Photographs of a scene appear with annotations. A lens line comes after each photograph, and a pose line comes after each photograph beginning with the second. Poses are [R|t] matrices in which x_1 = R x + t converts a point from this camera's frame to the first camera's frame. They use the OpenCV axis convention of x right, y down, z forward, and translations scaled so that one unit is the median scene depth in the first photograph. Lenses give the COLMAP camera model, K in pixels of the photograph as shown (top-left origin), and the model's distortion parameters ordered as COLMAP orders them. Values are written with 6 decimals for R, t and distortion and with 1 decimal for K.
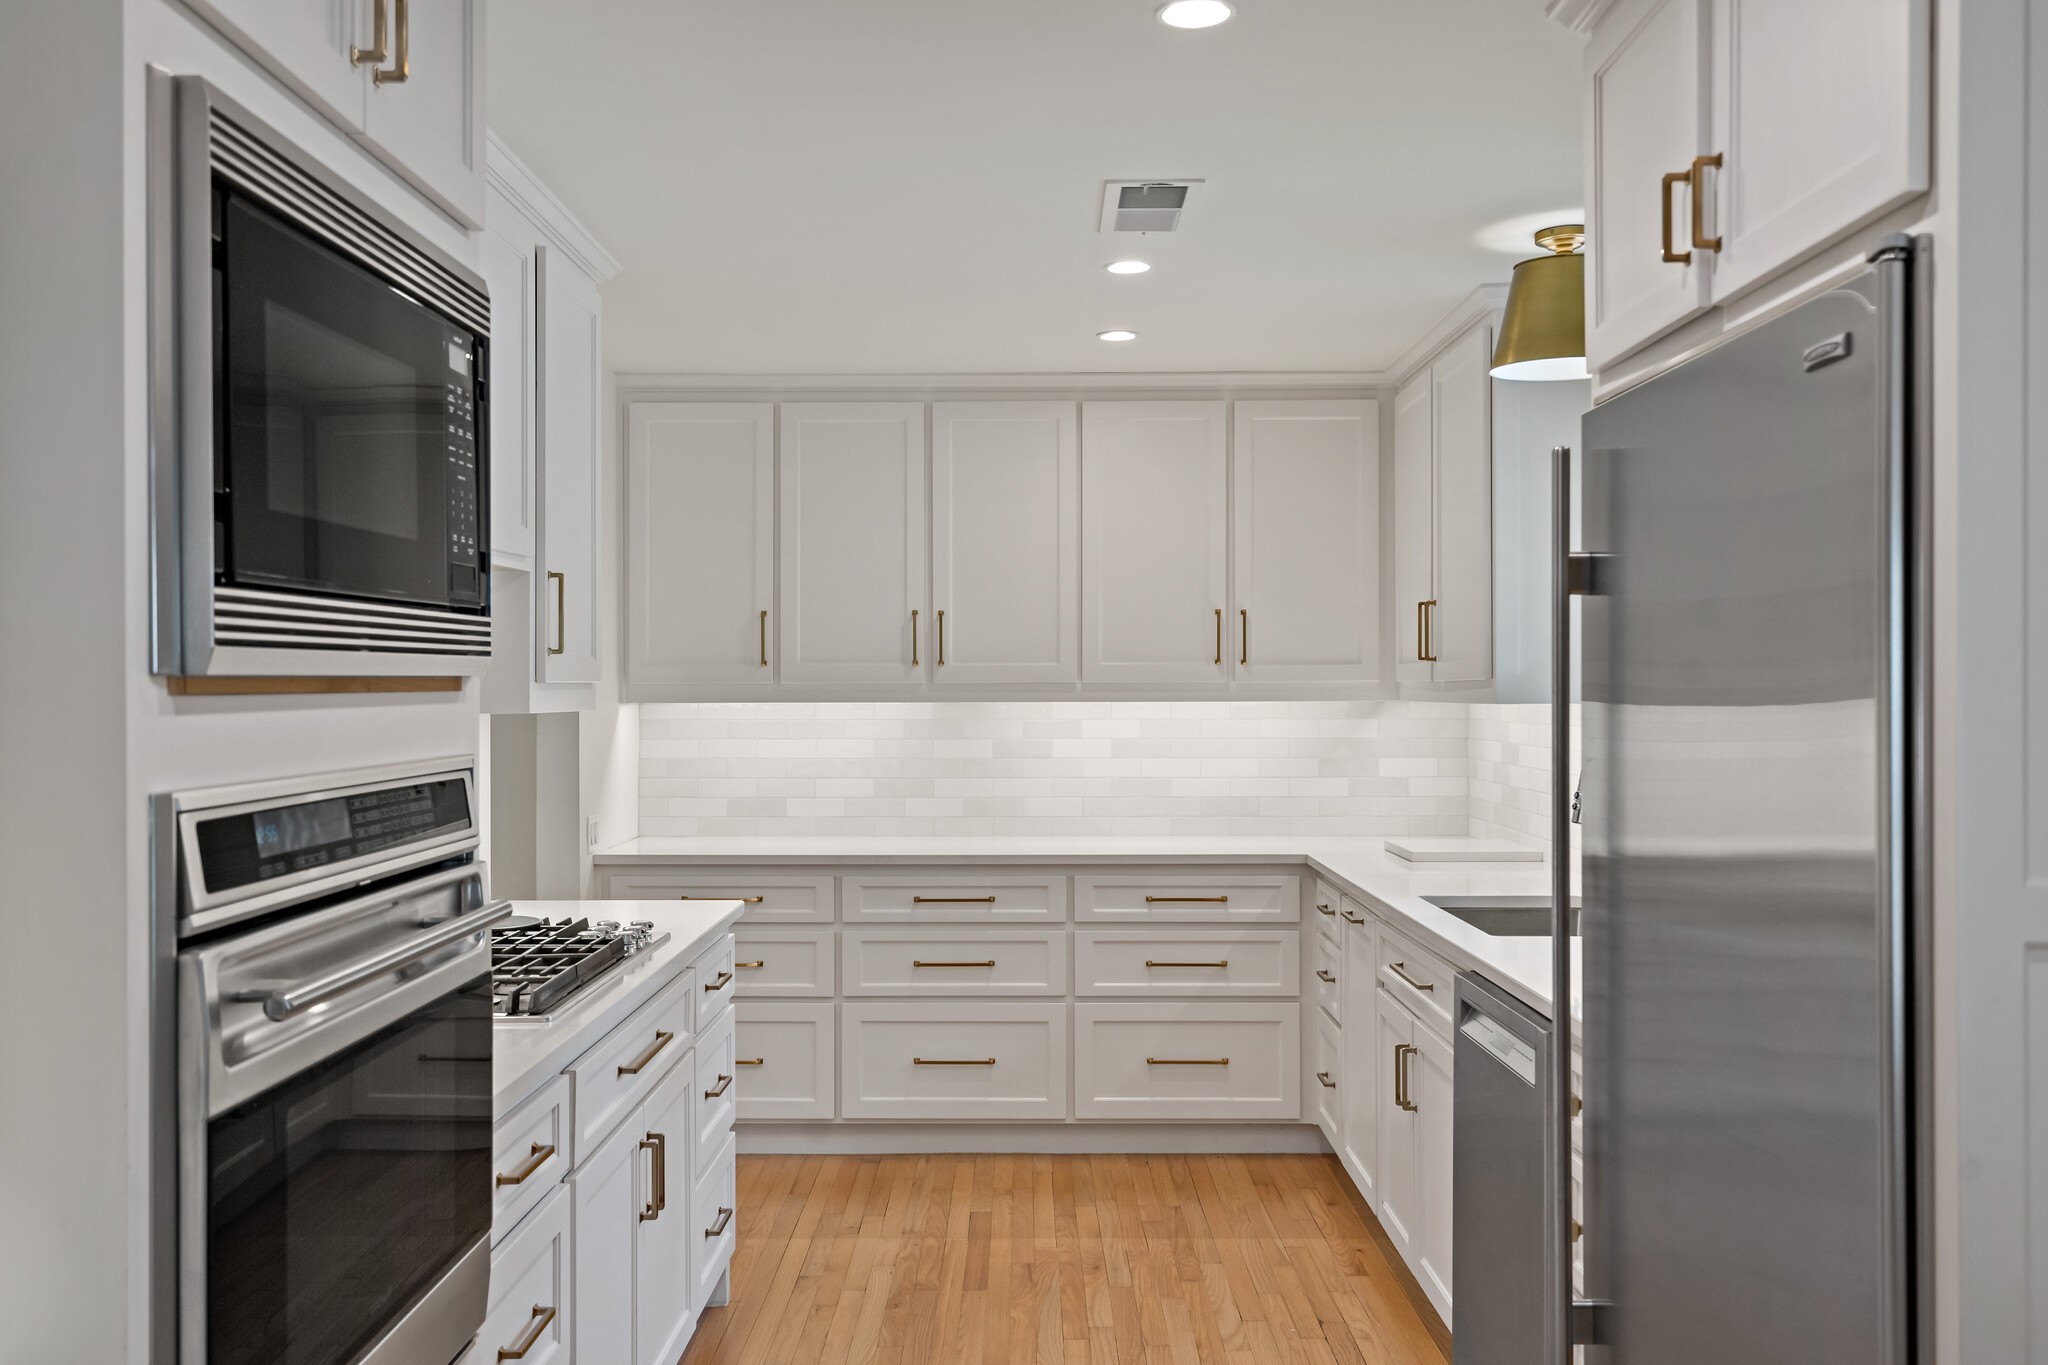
lens RADIAL K [[1704.1, 0, 1027.7], [0, 1704.1, 677.0], [0, 0, 1]] dist [-0.060635, -0.005699]
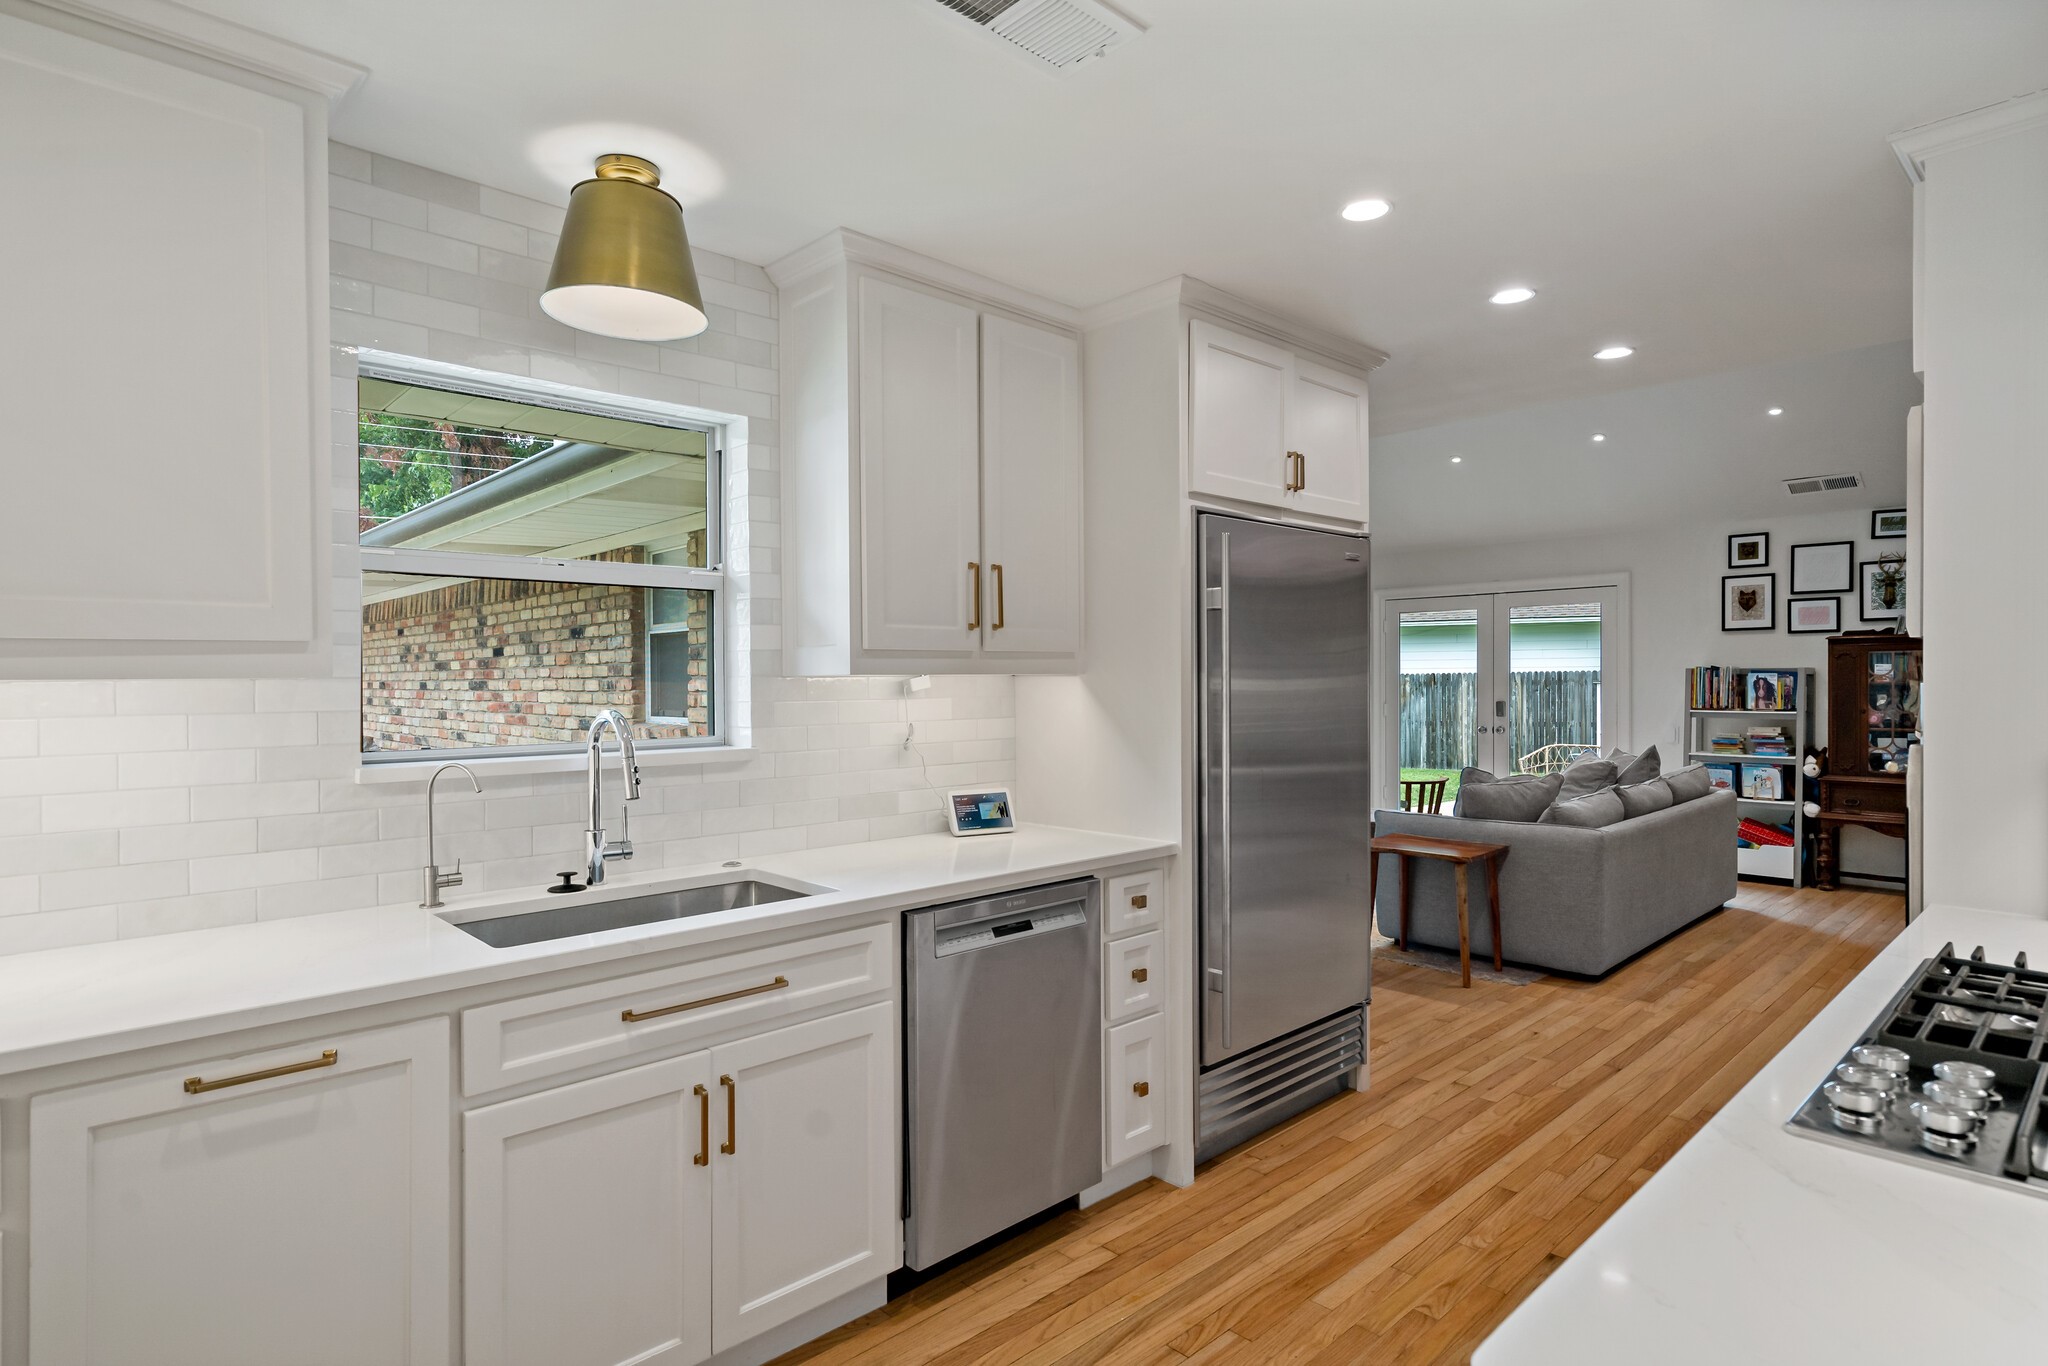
lens RADIAL K [[1094.7, 0, 1005.6], [0, 1094.7, 685.6], [0, 0, 1]] dist [-0.000160, -0.002578]
pose [[-0.691016, 0.003844, 0.722829, -0.199273], [0.008689, 0.999958, 0.002988, 0.017193], [-0.722787, 0.008345, -0.691021, 0.862488]]
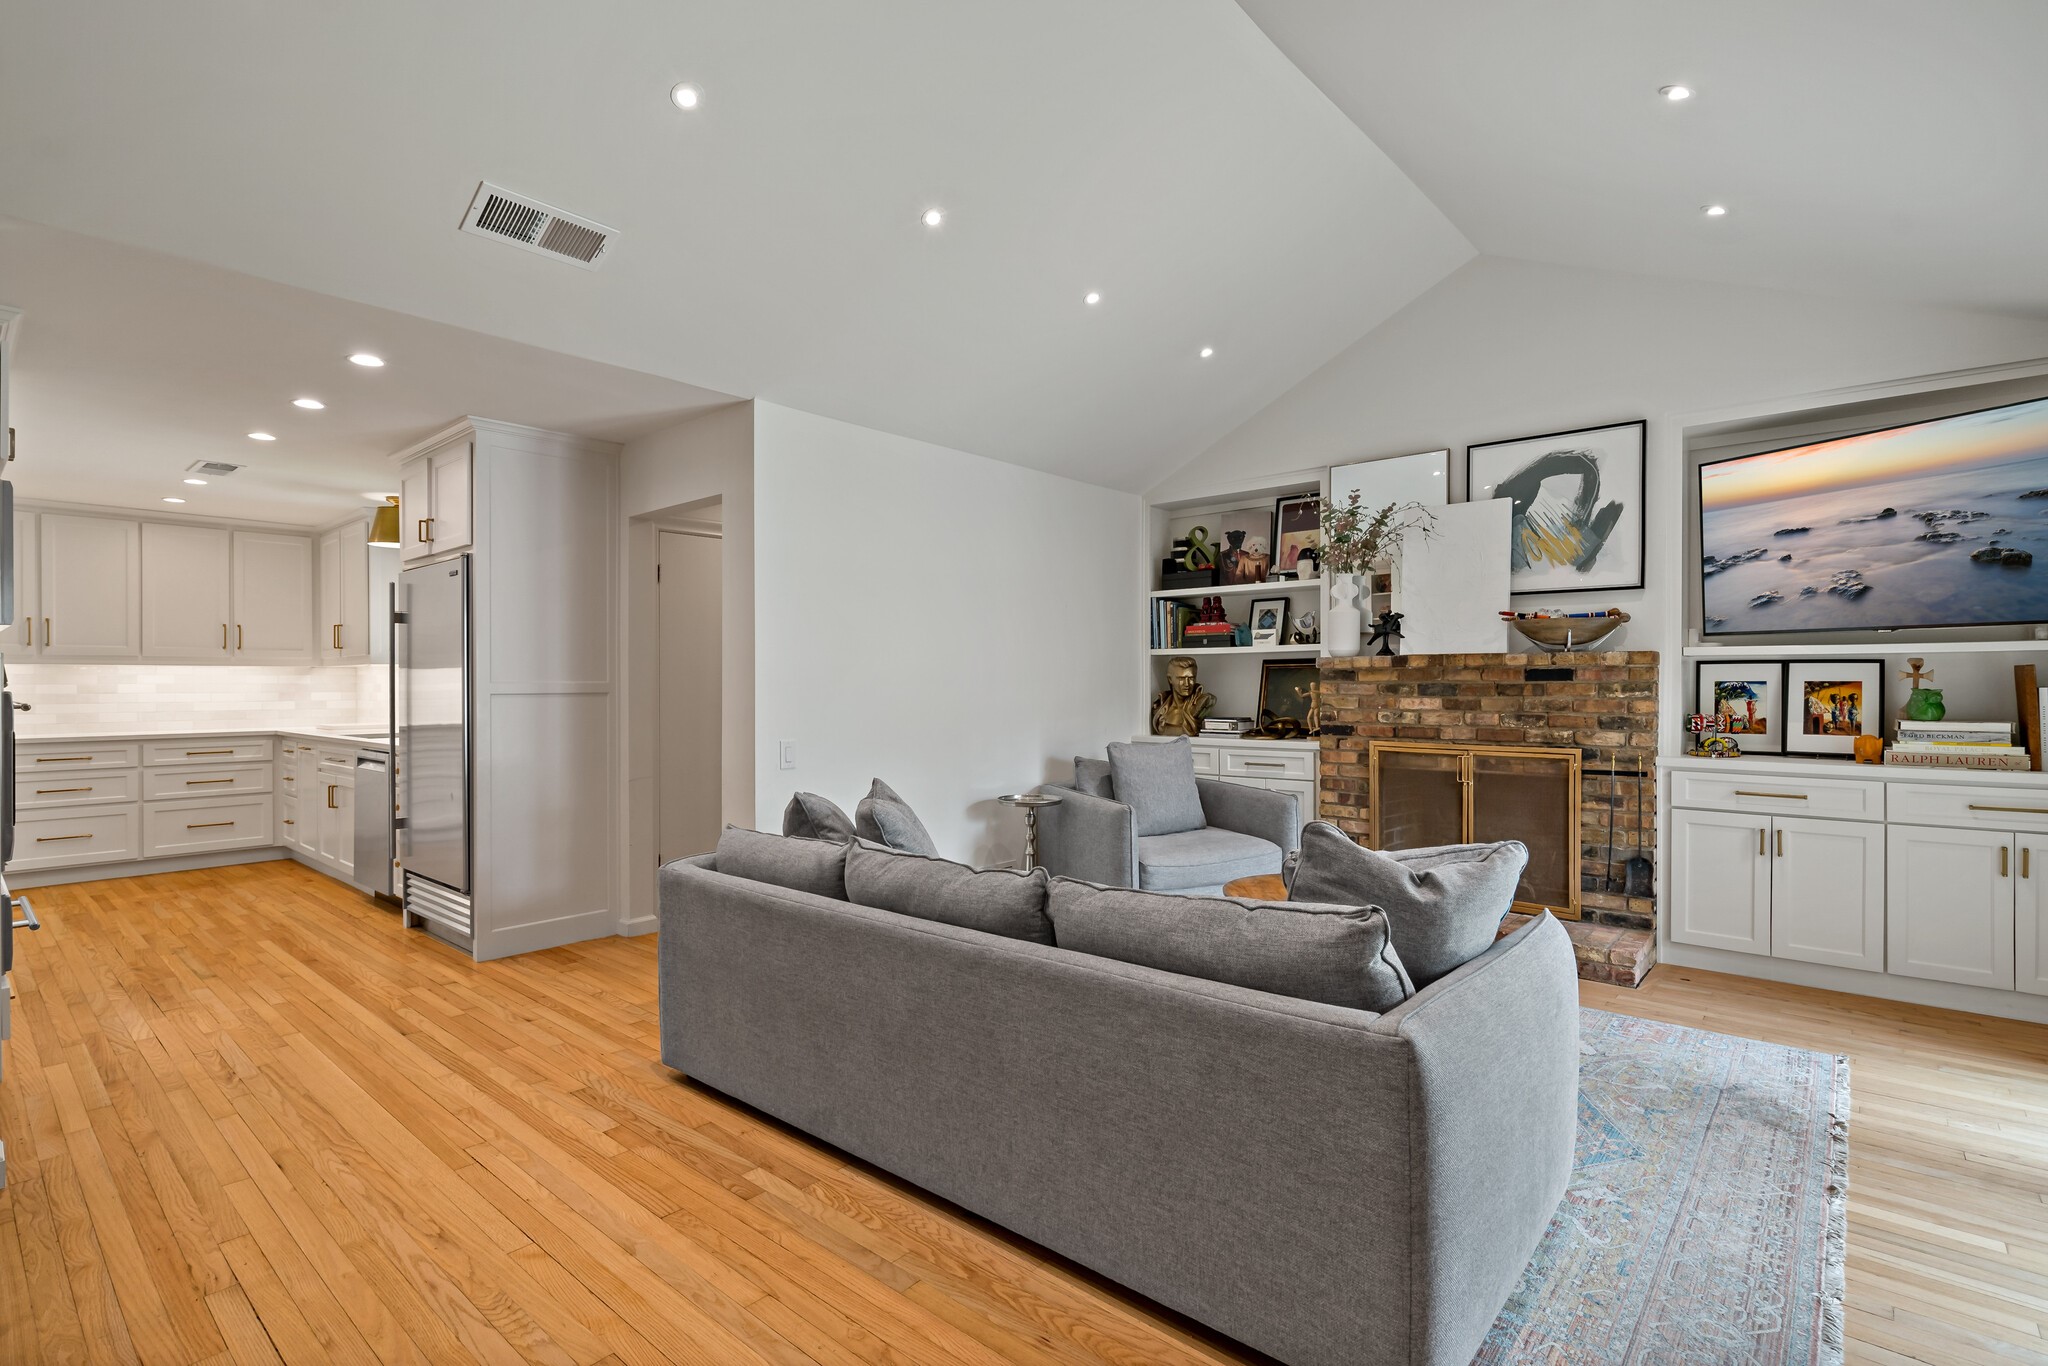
lens RADIAL K [[965.4, 0, 1015.4], [0, 965.4, 695.0], [0, 0, 1]] dist [-0.005595, 0.003262]
pose [[0.652058, -0.002866, 0.758164, -0.179936], [-0.004858, 0.999957, 0.007957, 0.039168], [-0.758153, -0.008872, 0.652016, -0.645991]]
